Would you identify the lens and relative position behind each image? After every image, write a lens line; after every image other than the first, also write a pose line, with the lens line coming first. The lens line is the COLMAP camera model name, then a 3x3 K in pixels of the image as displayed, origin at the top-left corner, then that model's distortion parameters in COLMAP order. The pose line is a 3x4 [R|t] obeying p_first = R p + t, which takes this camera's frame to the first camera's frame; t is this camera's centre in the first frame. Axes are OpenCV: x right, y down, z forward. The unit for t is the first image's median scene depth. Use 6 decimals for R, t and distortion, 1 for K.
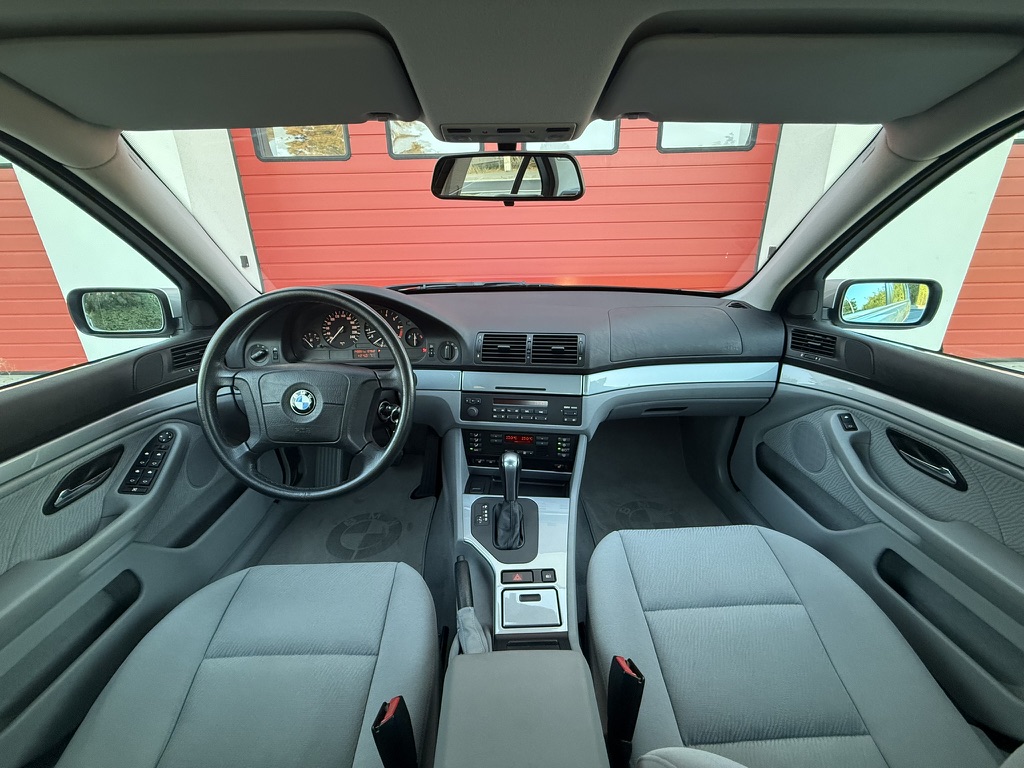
lens RADIAL K [[409.5, 0, 509.2], [0, 409.5, 385.0], [0, 0, 1]] dist [0.004092, -0.000024]
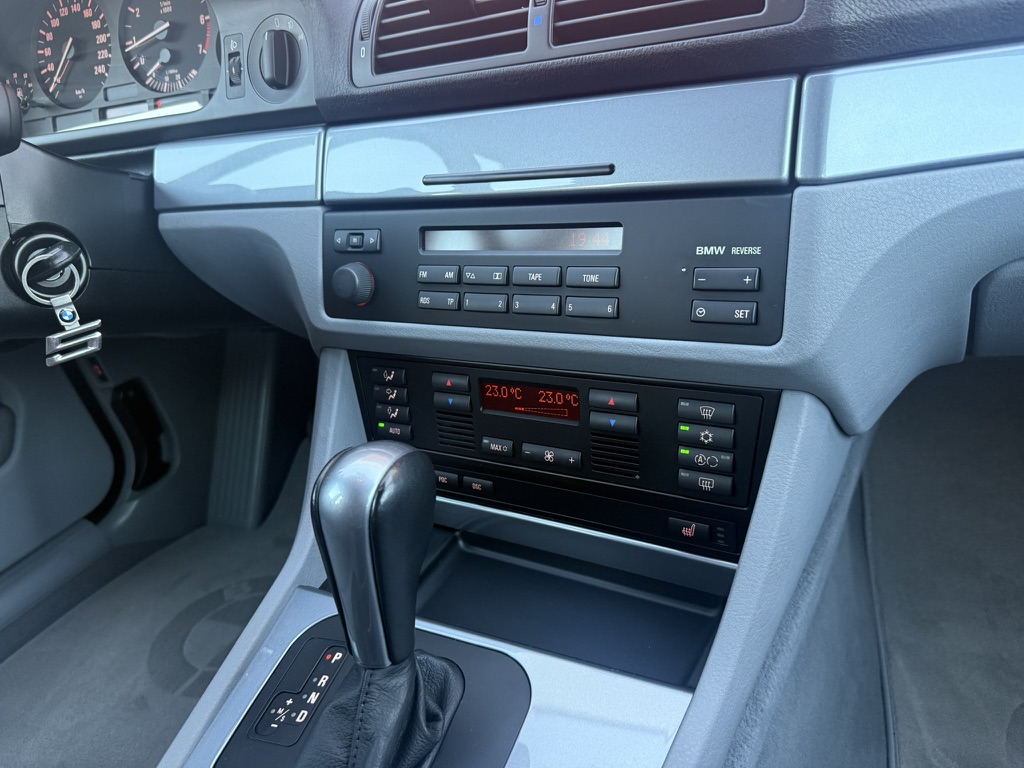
lens RADIAL K [[723.7, 0, 512.6], [0, 723.7, 383.6], [0, 0, 1]] dist [0.077807, -0.089739]
pose [[0.916908, 0.050928, -0.395837, 0.193094], [-0.024079, 0.997077, 0.072507, 0.094312], [0.398372, -0.056951, 0.915454, 0.613856]]
